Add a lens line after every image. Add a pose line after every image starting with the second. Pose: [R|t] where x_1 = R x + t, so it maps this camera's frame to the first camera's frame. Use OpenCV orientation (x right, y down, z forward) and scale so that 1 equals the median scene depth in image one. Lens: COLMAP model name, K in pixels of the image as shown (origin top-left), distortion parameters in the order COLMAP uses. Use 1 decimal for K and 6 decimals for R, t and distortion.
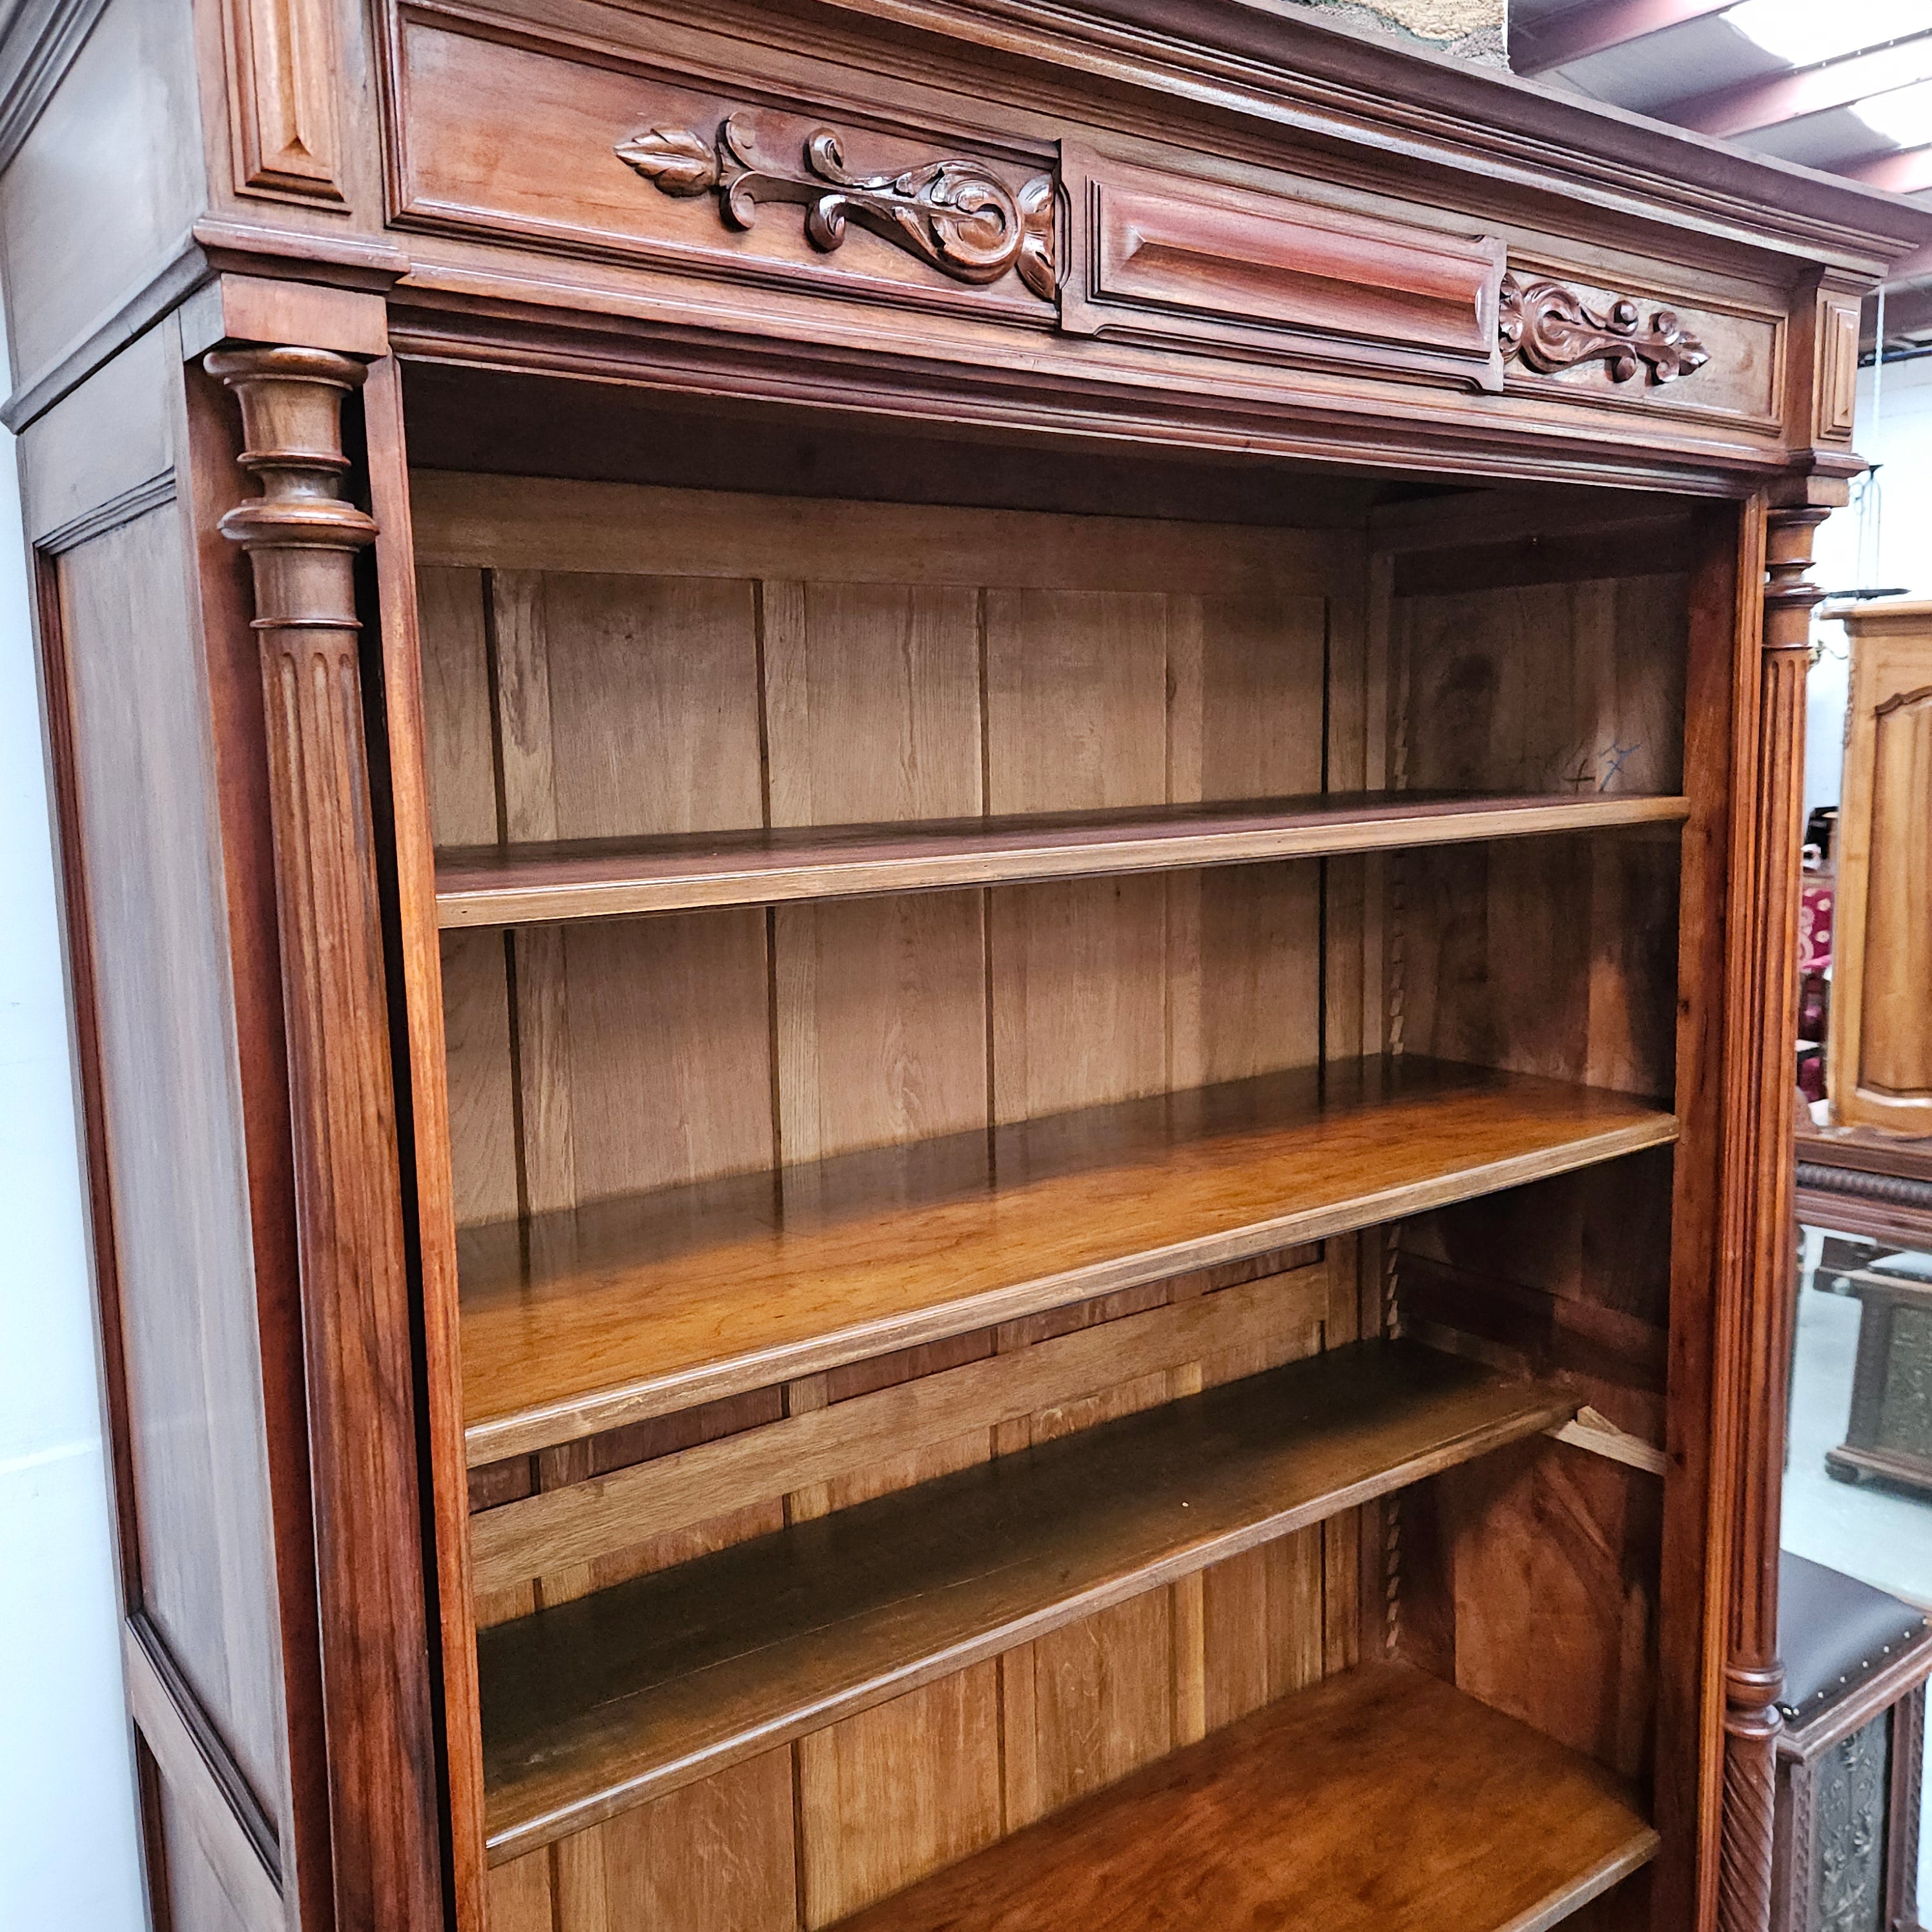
lens RADIAL K [[1724.7, 0, 949.2], [0, 1724.7, 953.4], [0, 0, 1]] dist [0.083874, -0.086780]
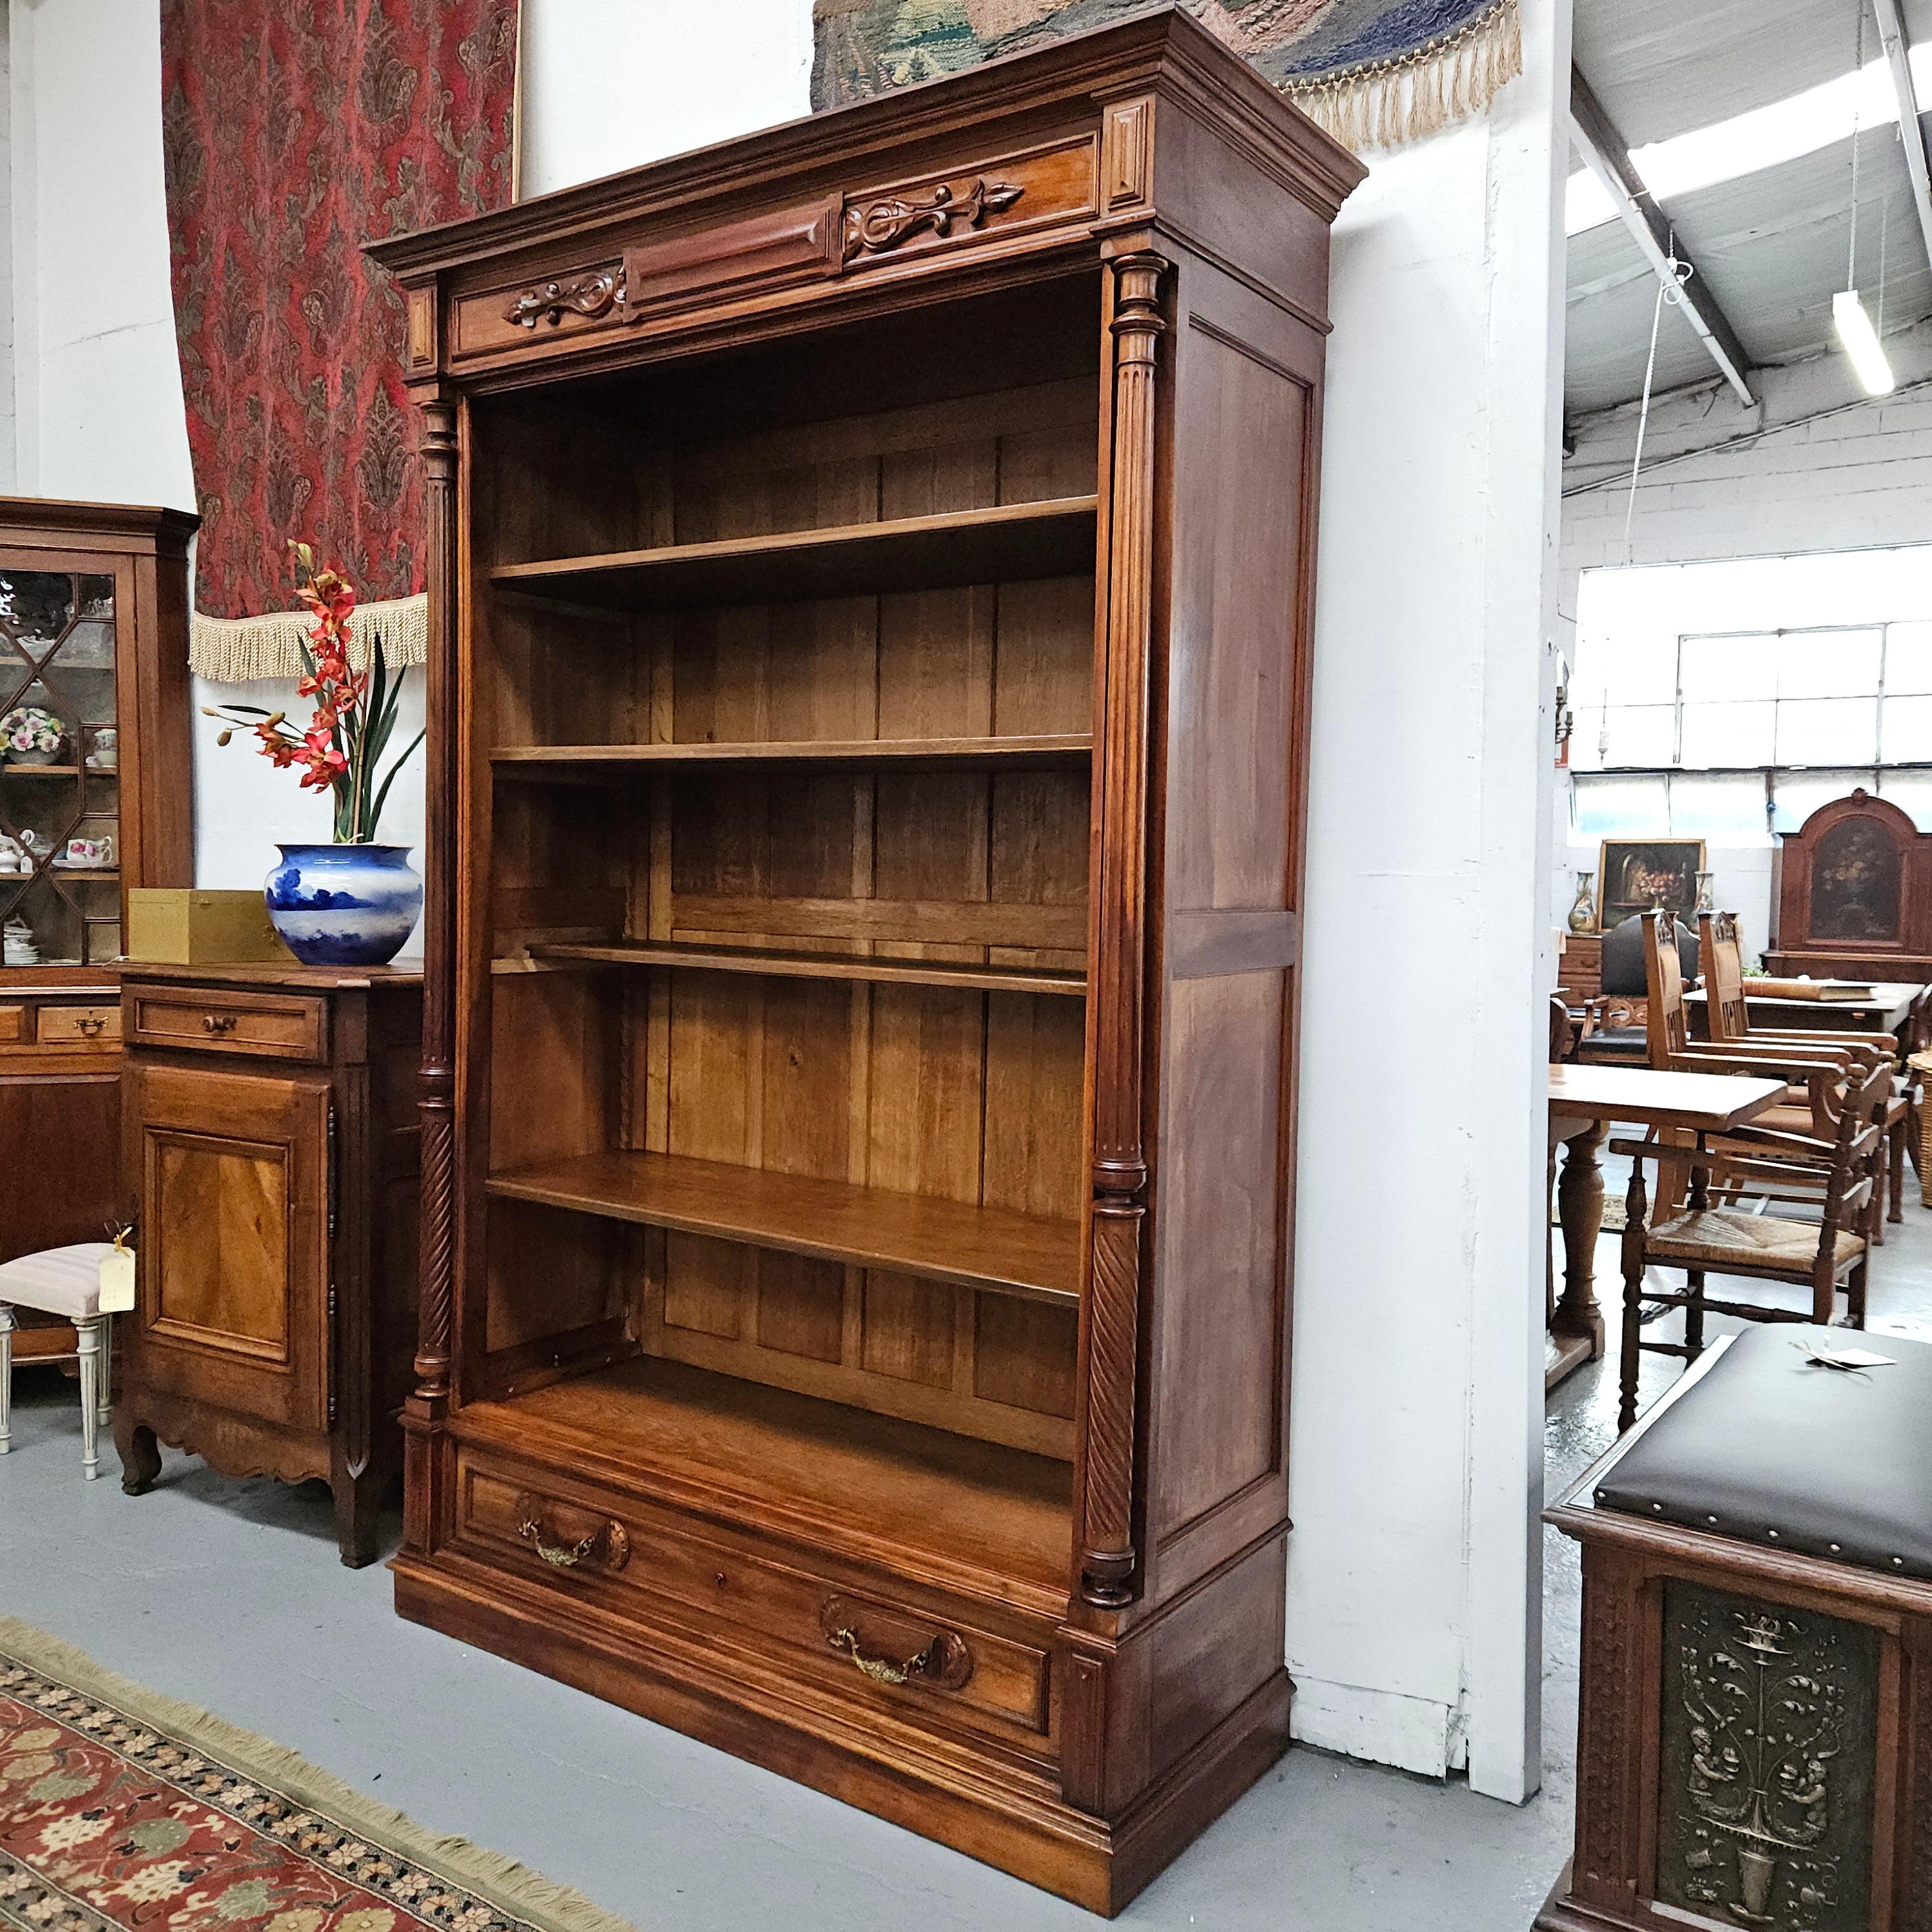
lens RADIAL K [[1720.9, 0, 952.1], [0, 1720.9, 950.0], [0, 0, 1]] dist [0.084086, -0.085051]
pose [[0.312180, 0.075307, -0.947033, 1.652247], [-0.154476, 0.987611, 0.027612, 0.242300], [0.937380, 0.137674, 0.319946, 0.479969]]
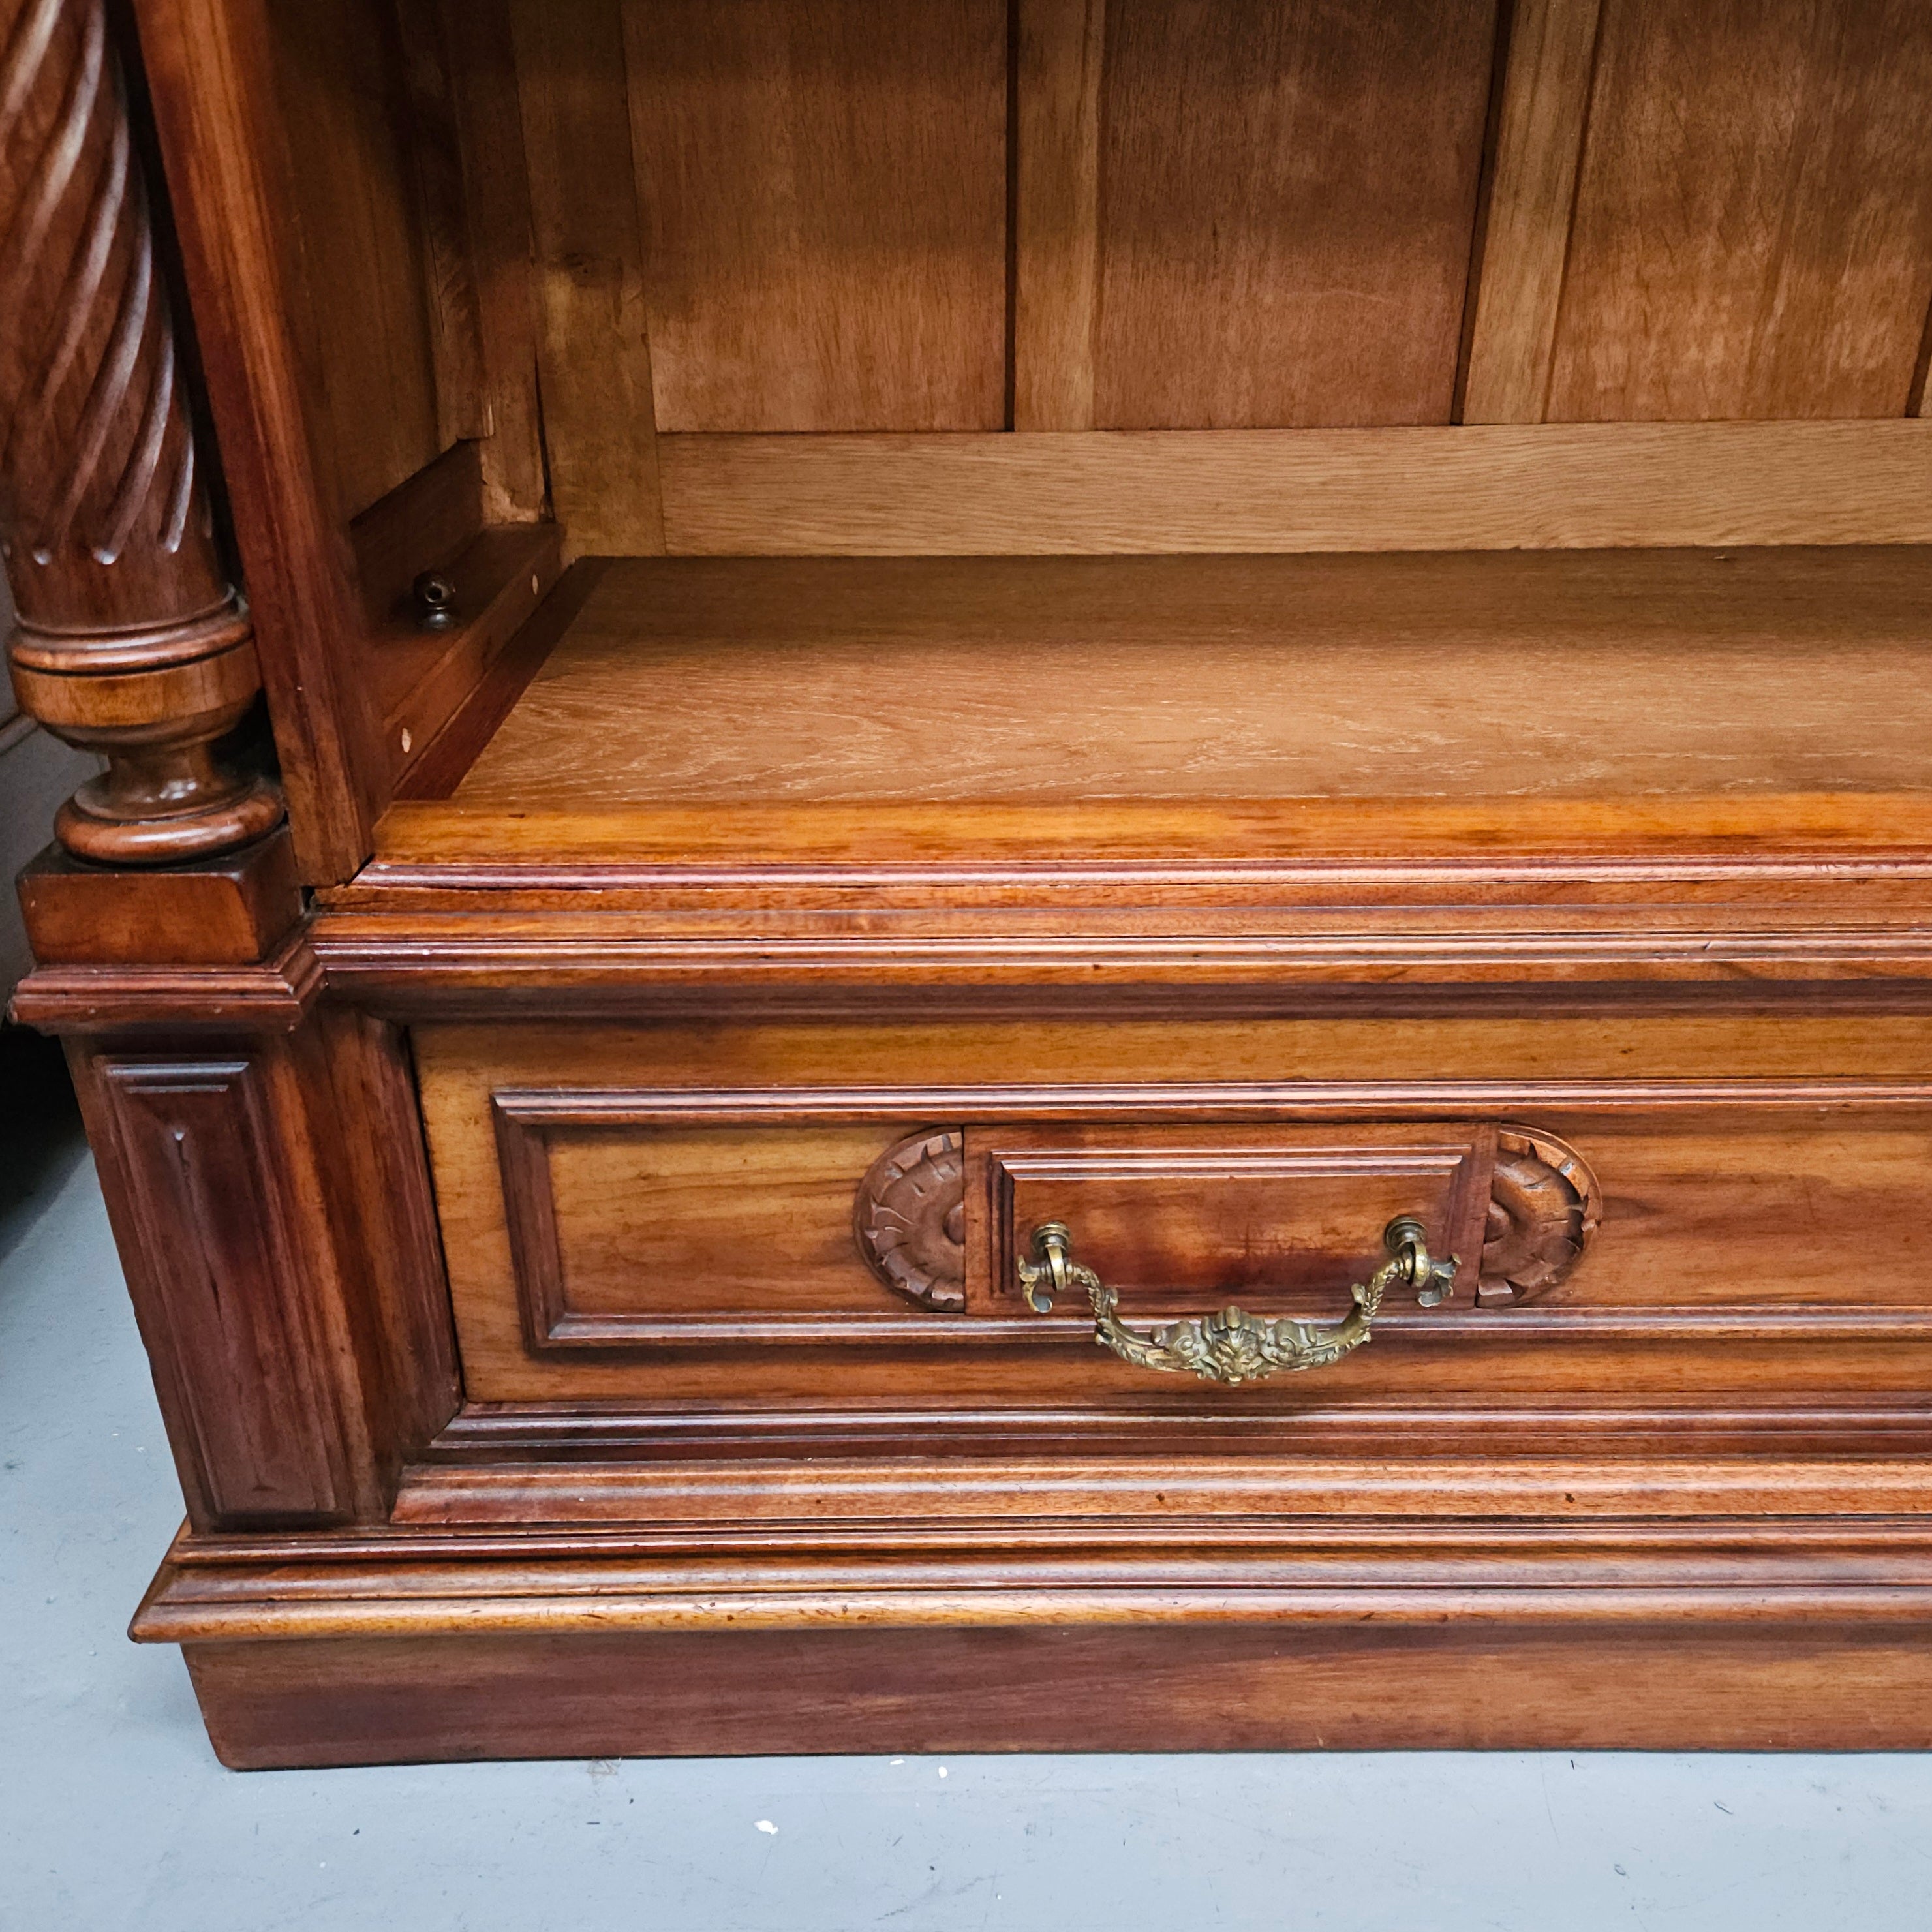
lens RADIAL K [[1724.7, 0, 960.1], [0, 1724.7, 952.8], [0, 0, 1]] dist [0.083874, -0.086780]
pose [[0.806999, 0.279610, -0.520164, 0.133141], [-0.089313, 0.928464, 0.360526, 0.711860], [0.583759, -0.244487, 0.774242, 0.442439]]
